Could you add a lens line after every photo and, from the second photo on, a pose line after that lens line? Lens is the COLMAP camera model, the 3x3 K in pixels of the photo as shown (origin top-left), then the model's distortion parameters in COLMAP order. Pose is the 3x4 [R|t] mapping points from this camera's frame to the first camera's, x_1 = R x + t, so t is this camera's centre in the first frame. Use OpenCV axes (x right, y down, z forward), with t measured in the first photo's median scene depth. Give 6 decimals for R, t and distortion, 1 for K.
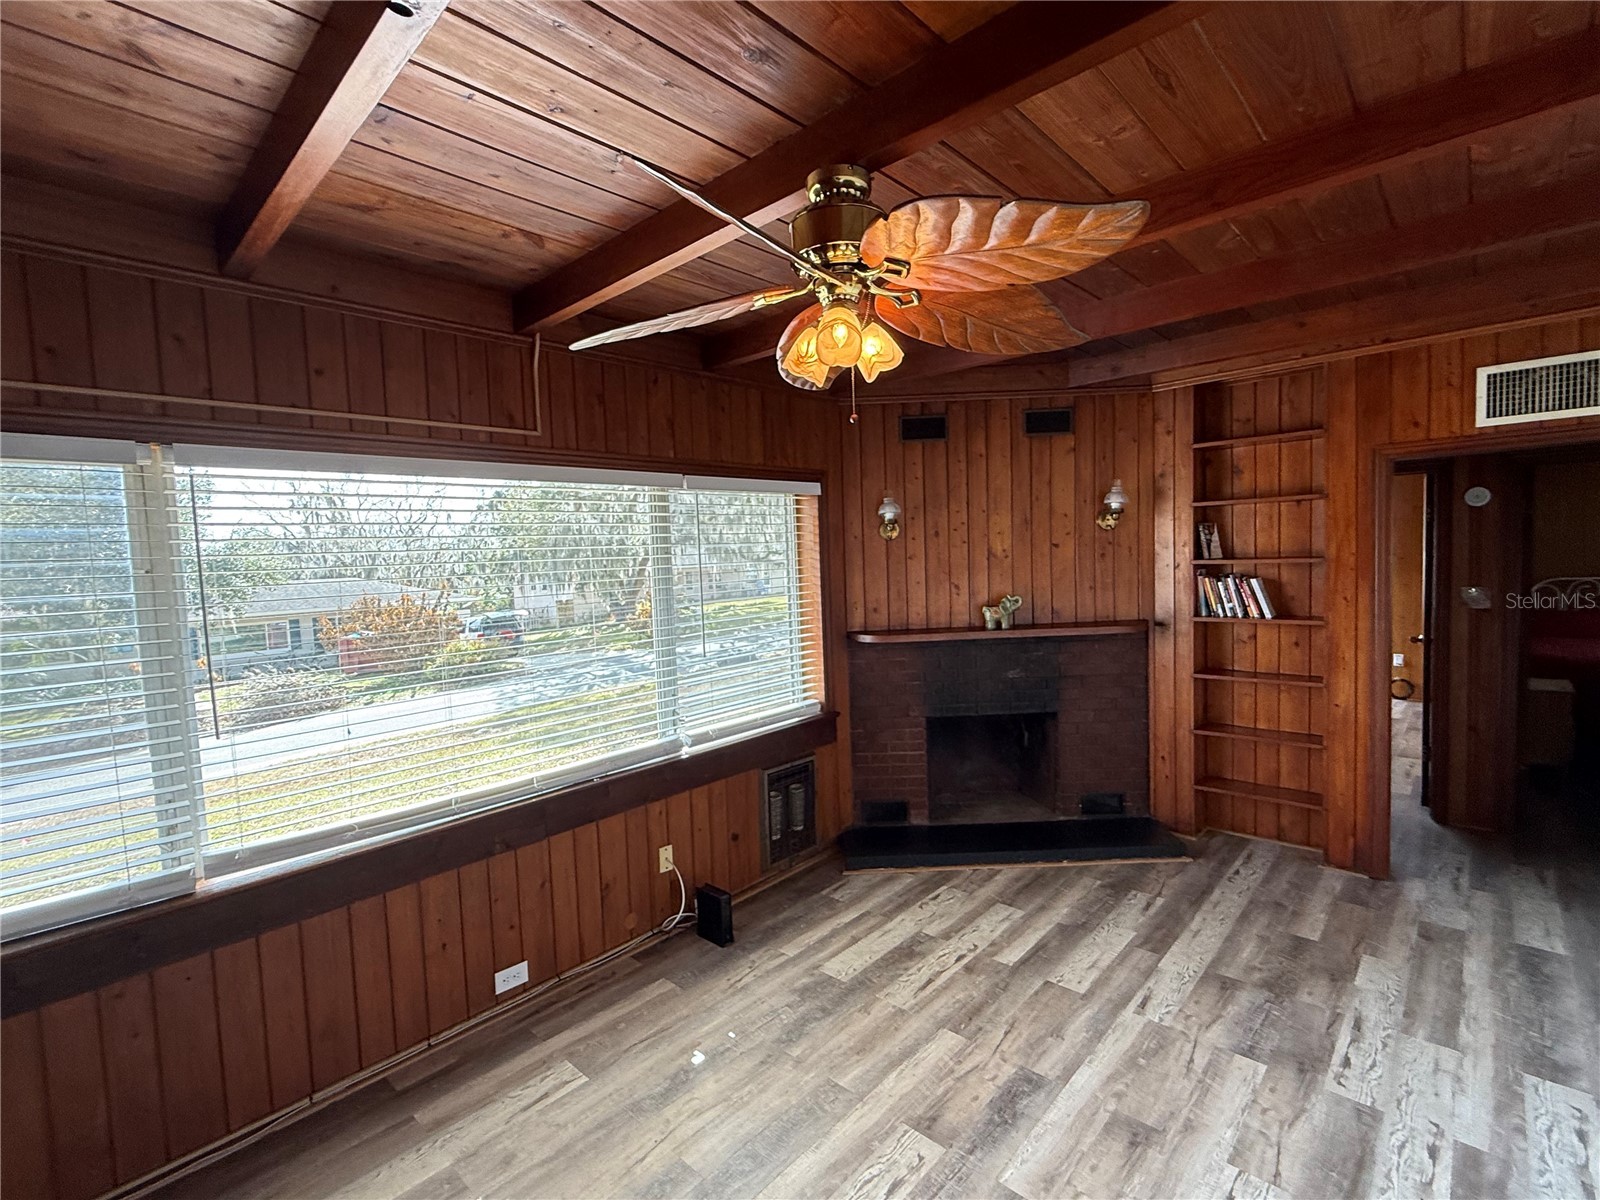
lens RADIAL K [[733.6, 0, 778.8], [0, 733.6, 599.4], [0, 0, 1]] dist [0.002482, -0.000387]
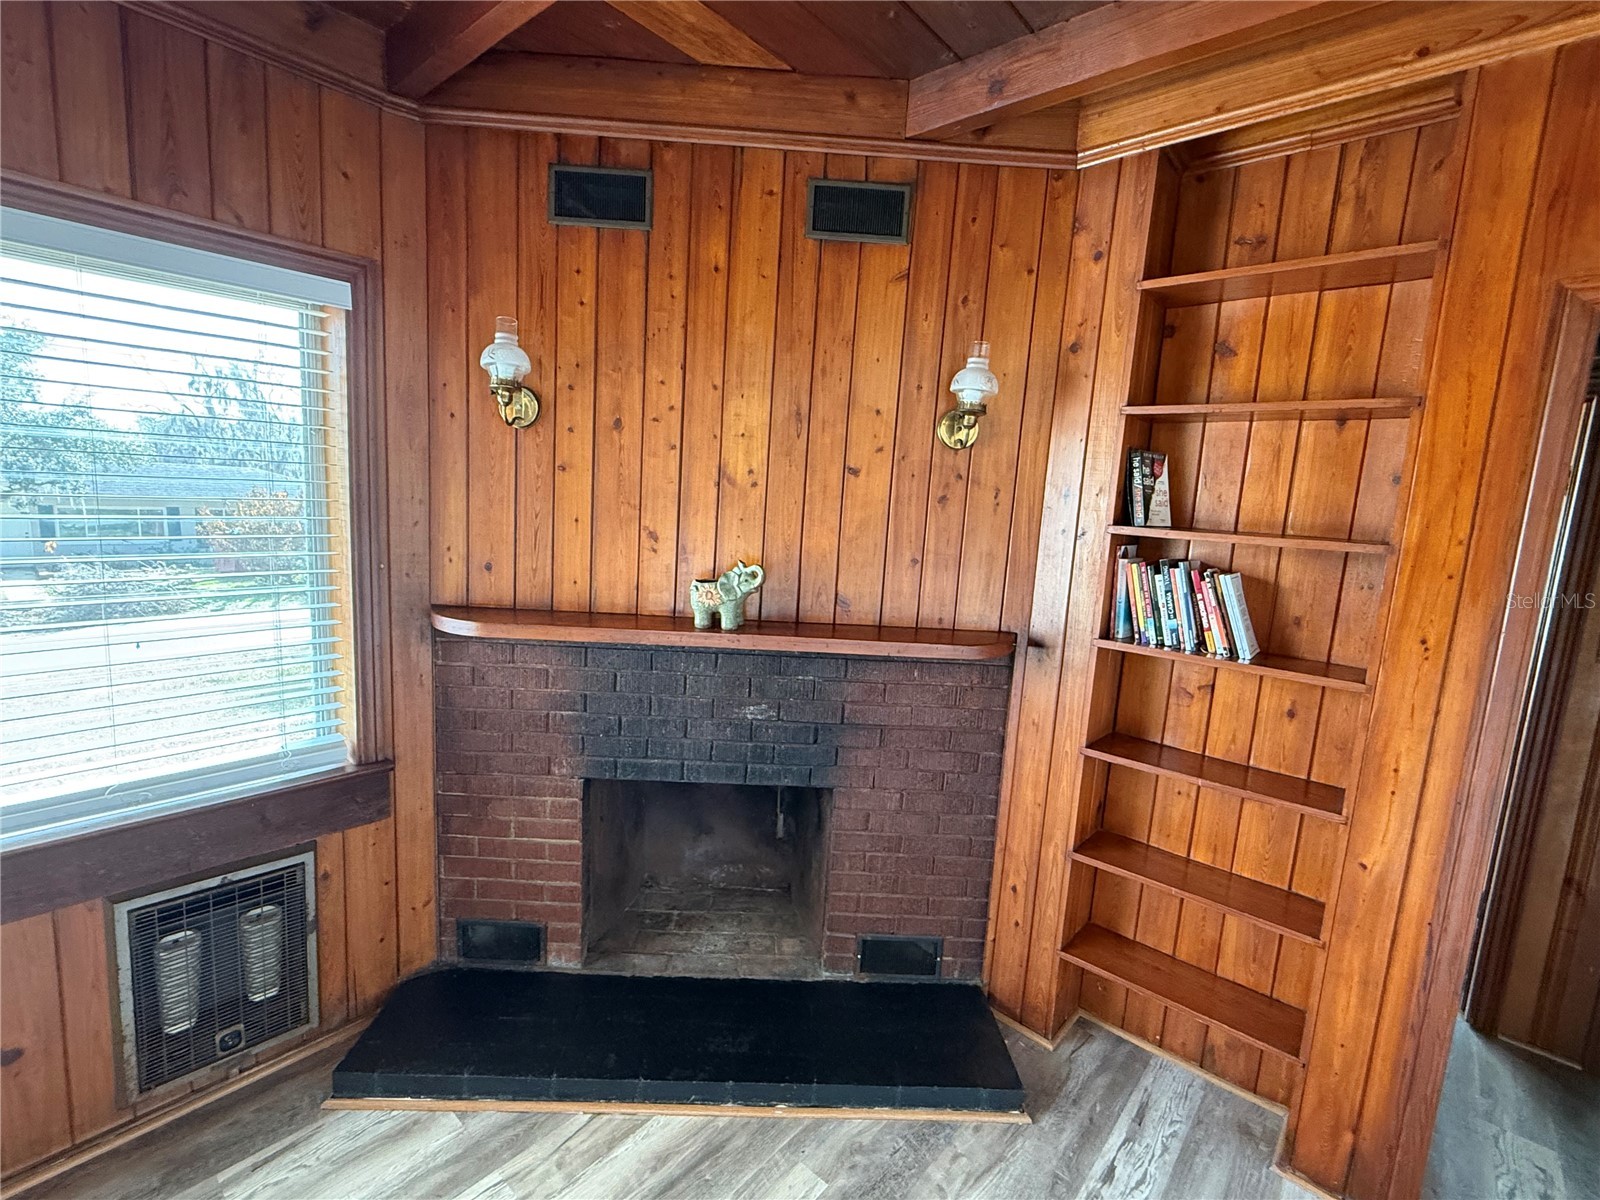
lens RADIAL K [[733.6, 0, 778.8], [0, 733.6, 599.4], [0, 0, 1]] dist [0.002482, -0.000387]
pose [[0.994890, 0.088537, 0.048533, 0.314973], [-0.092270, 0.992434, 0.080995, -0.022881], [-0.040994, -0.085059, 0.995532, 0.503002]]
